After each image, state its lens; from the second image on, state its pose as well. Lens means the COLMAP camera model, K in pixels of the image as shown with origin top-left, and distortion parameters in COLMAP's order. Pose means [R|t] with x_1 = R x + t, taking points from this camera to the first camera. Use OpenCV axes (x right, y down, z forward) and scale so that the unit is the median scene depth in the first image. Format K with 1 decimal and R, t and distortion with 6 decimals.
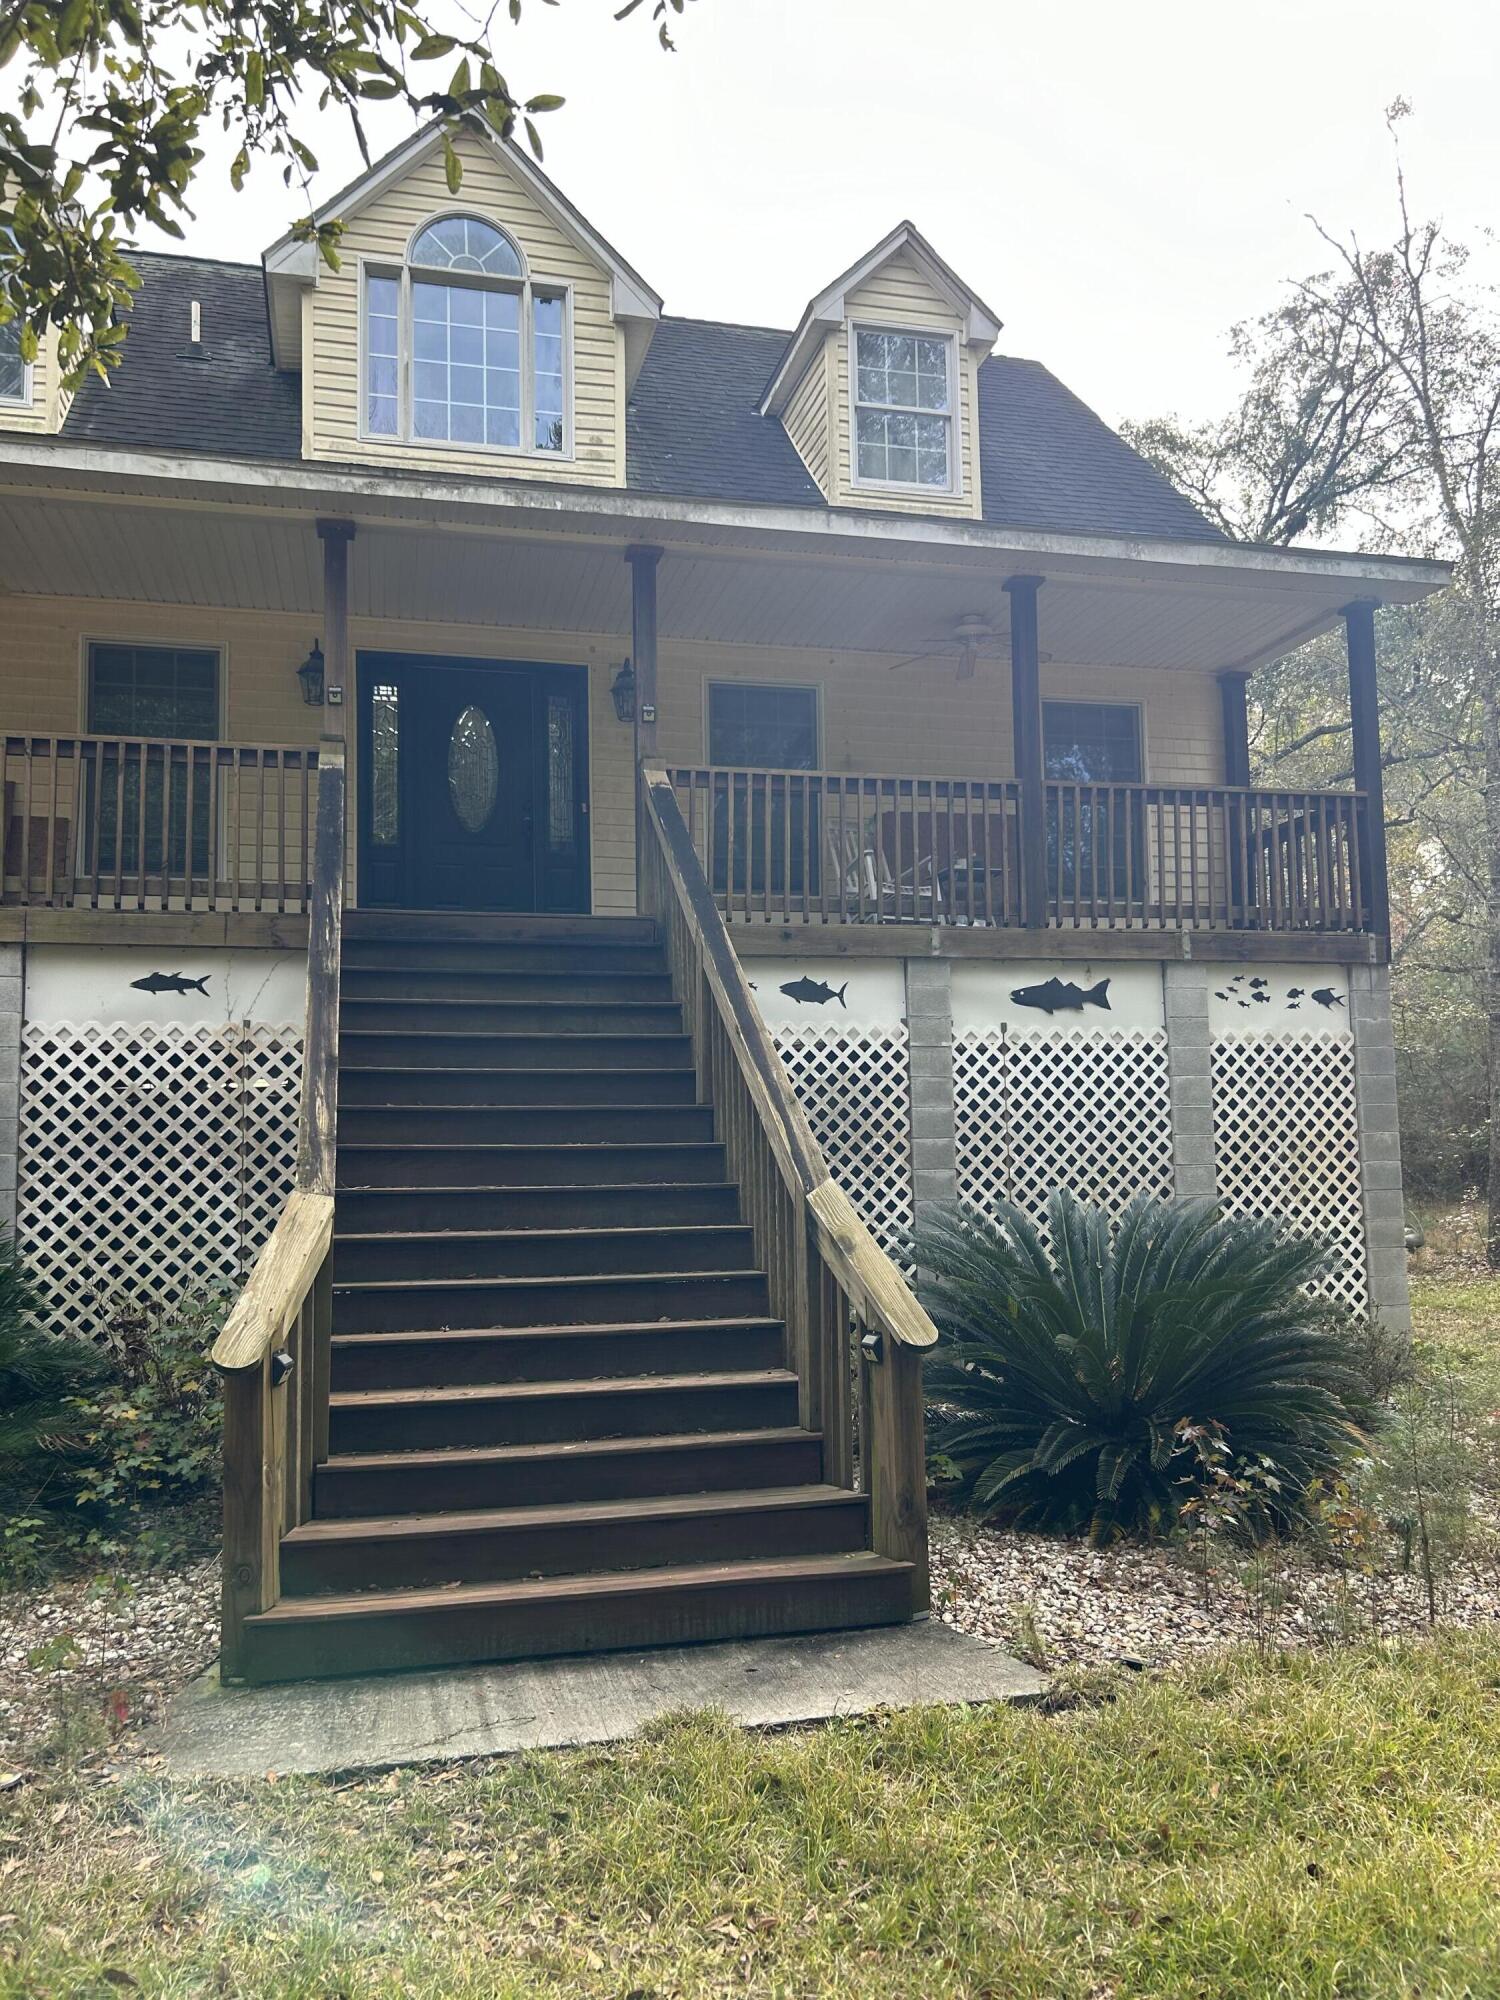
lens RADIAL K [[1482.1, 0, 747.5], [0, 1482.1, 987.0], [0, 0, 1]] dist [-0.003149, -0.001585]
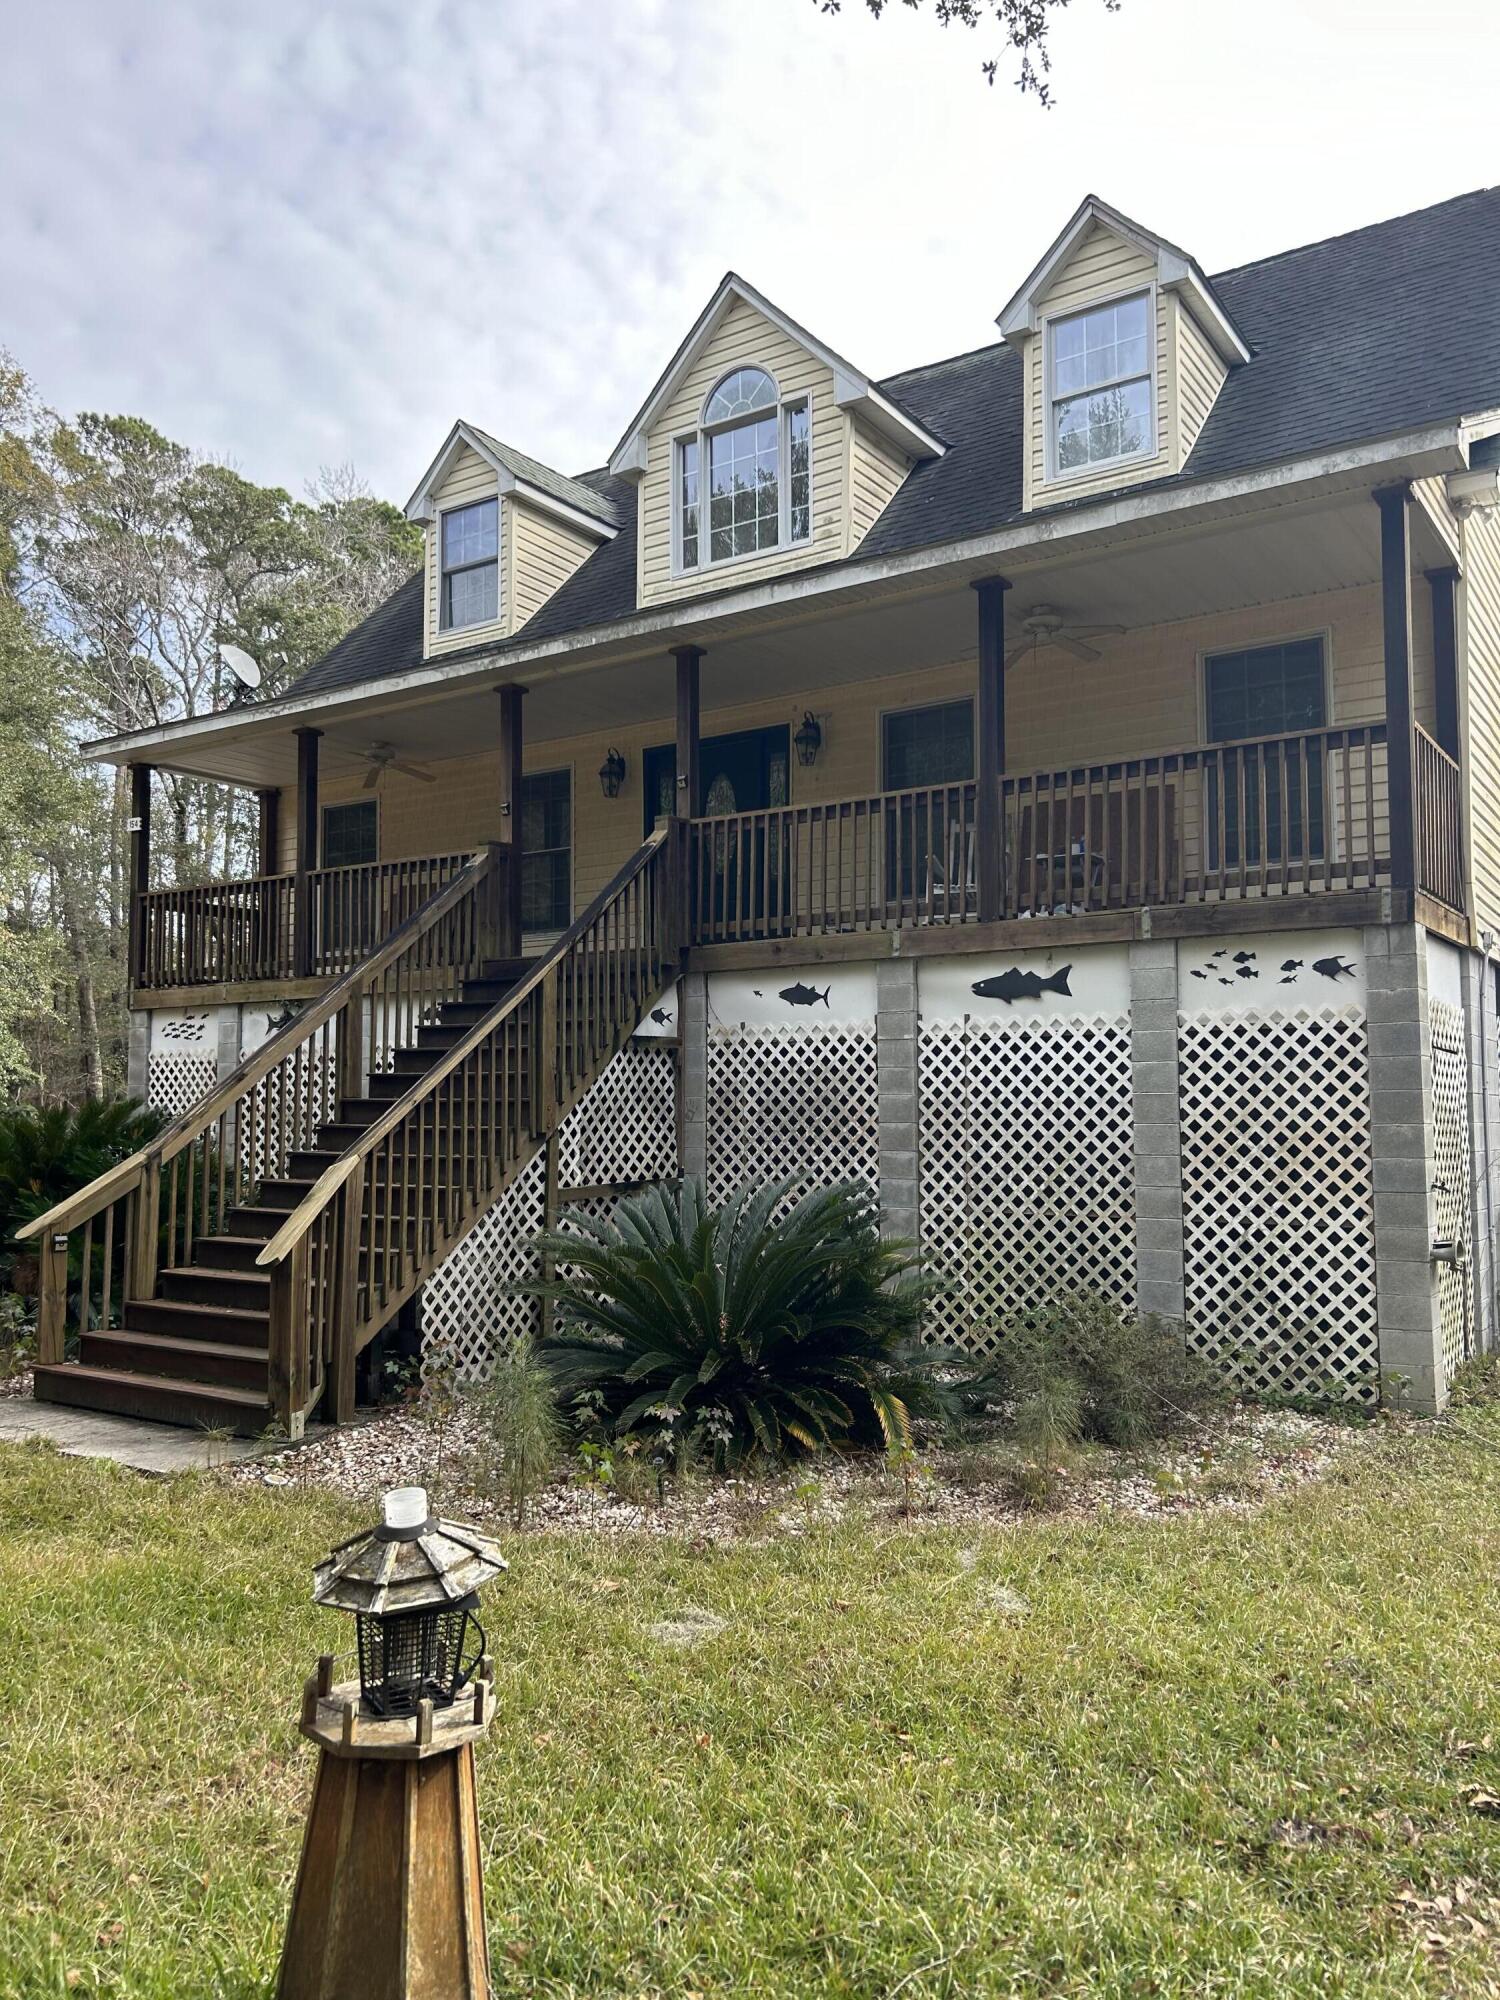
lens RADIAL K [[1462.0, 0, 787.3], [0, 1462.0, 1021.2], [0, 0, 1]] dist [0.035436, -0.041645]
pose [[0.692403, -0.035590, -0.720633, 0.820769], [0.063083, 0.997944, 0.011326, 0.009068], [0.718748, -0.053302, 0.693224, 0.185502]]
